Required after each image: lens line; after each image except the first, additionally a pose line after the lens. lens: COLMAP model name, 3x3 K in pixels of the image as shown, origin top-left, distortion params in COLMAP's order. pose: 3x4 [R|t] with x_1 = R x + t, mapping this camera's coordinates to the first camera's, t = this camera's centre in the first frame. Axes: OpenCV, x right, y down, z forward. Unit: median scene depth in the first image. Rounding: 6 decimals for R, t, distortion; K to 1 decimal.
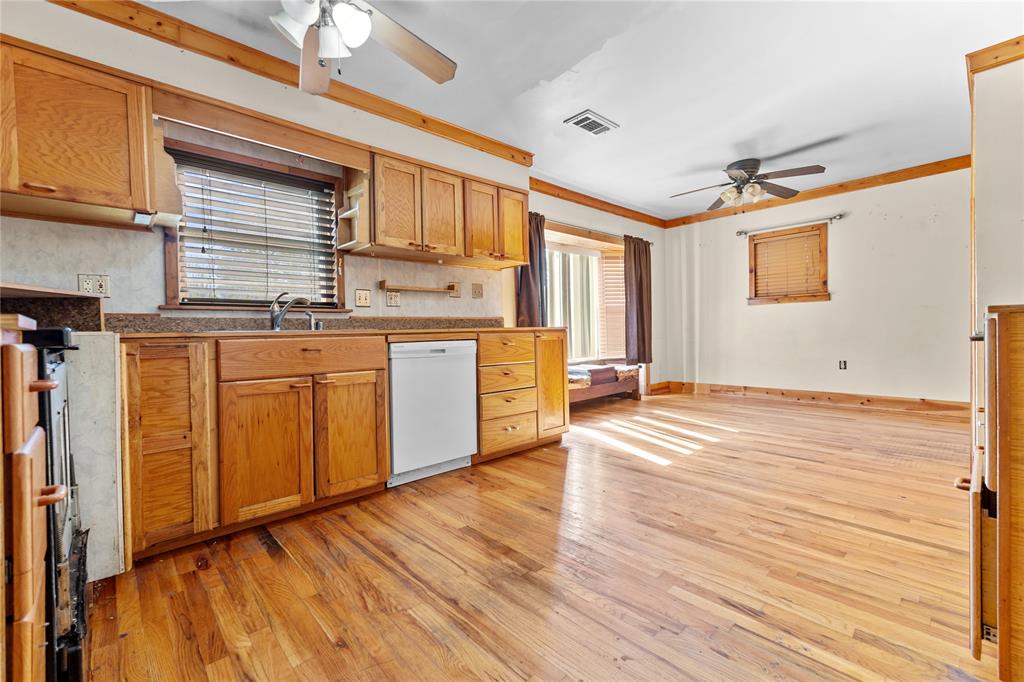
lens RADIAL K [[434.6, 0, 513.6], [0, 434.6, 340.2], [0, 0, 1]] dist [0.004249, 0.001118]
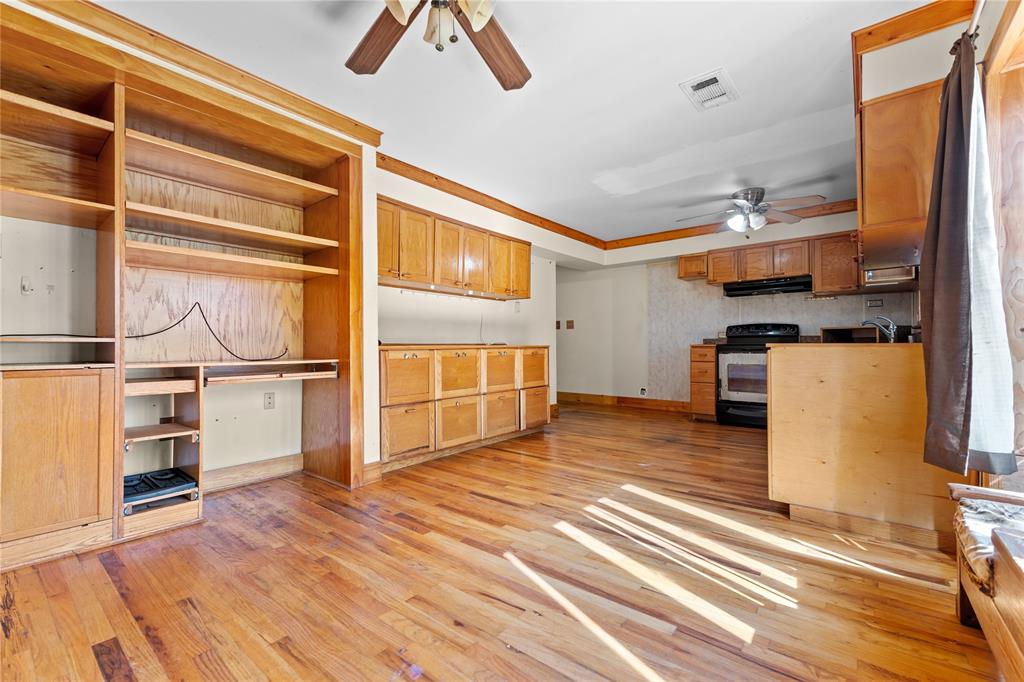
lens RADIAL K [[434.6, 0, 511.8], [0, 434.6, 340.6], [0, 0, 1]] dist [0.004249, 0.001118]
pose [[-0.990458, 0.018160, -0.136611, 0.783364], [0.016816, 0.999798, 0.010989, -0.065438], [0.136783, 0.008587, -0.990564, 2.060590]]
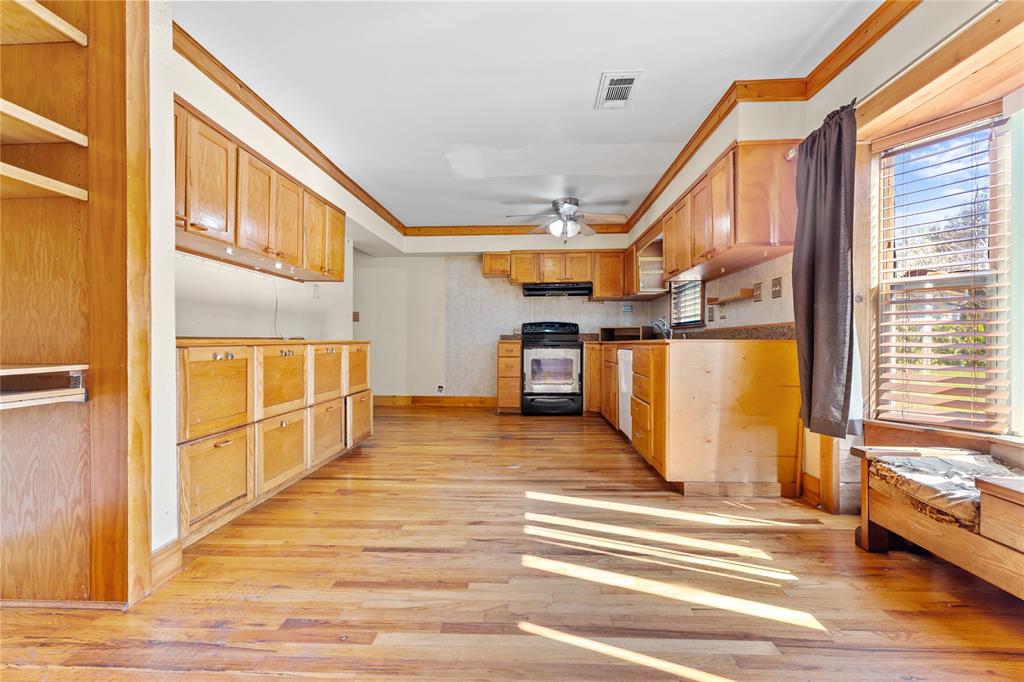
lens RADIAL K [[434.6, 0, 513.7], [0, 434.6, 340.5], [0, 0, 1]] dist [0.004249, 0.001118]
pose [[-0.716084, 0.014380, -0.697866, 1.060932], [-0.003499, 0.999701, 0.024190, -0.060966], [0.698006, 0.019764, -0.715820, 1.718512]]
